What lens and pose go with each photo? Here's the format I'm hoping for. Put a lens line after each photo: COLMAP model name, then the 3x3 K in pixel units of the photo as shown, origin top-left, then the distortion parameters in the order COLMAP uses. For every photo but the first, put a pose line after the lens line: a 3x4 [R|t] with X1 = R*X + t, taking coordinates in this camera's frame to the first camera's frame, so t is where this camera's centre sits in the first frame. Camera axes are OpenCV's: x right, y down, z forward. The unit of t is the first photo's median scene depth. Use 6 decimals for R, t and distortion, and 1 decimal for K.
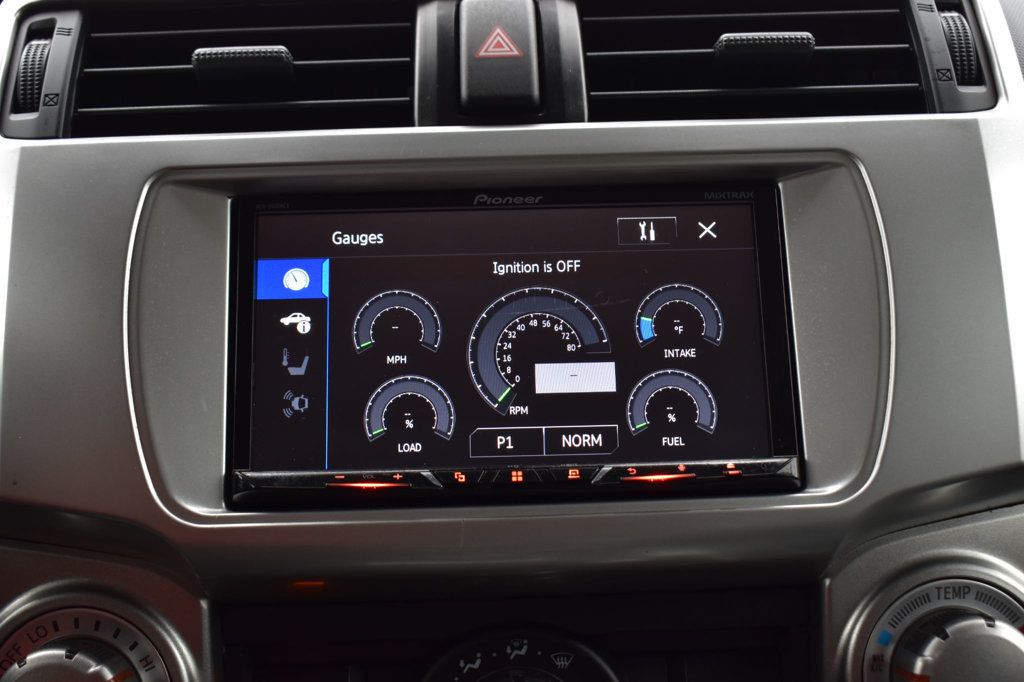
lens RADIAL K [[1337.0, 0, 512.0], [0, 1337.0, 341.0], [0, 0, 1]] dist [-0.045759, 0.046721]
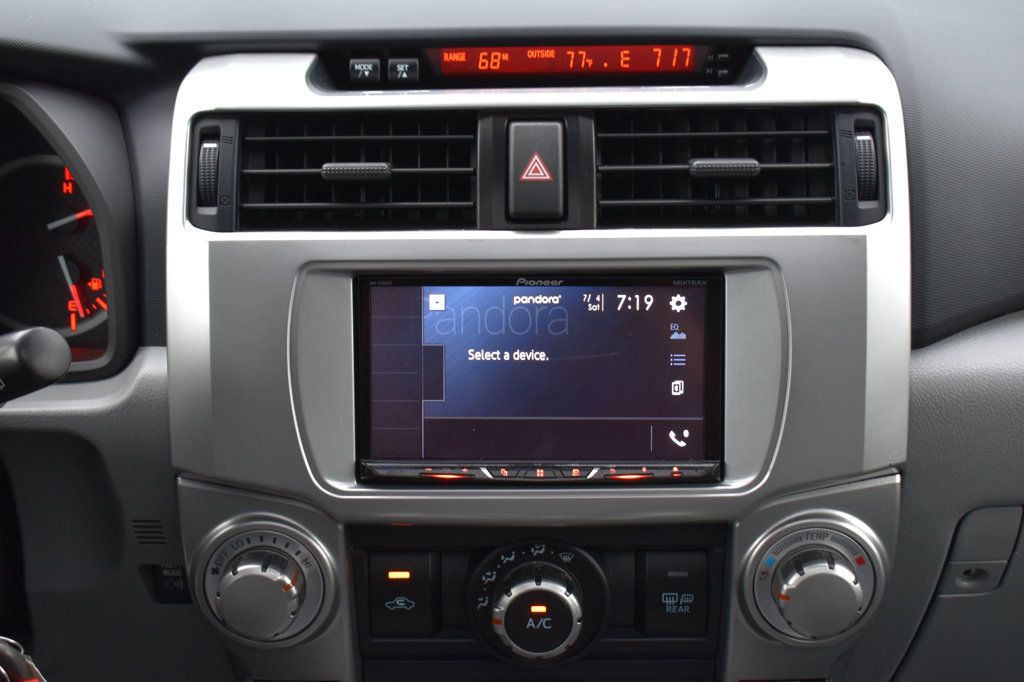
lens RADIAL K [[1452.4, 0, 512.0], [0, 1452.4, 341.0], [0, 0, 1]] dist [-0.019123, -0.059478]
pose [[0.999447, 0.027514, -0.018667, -0.001768], [-0.019841, 0.944055, 0.329190, -0.586292], [0.026680, -0.328638, 0.944079, -0.552035]]
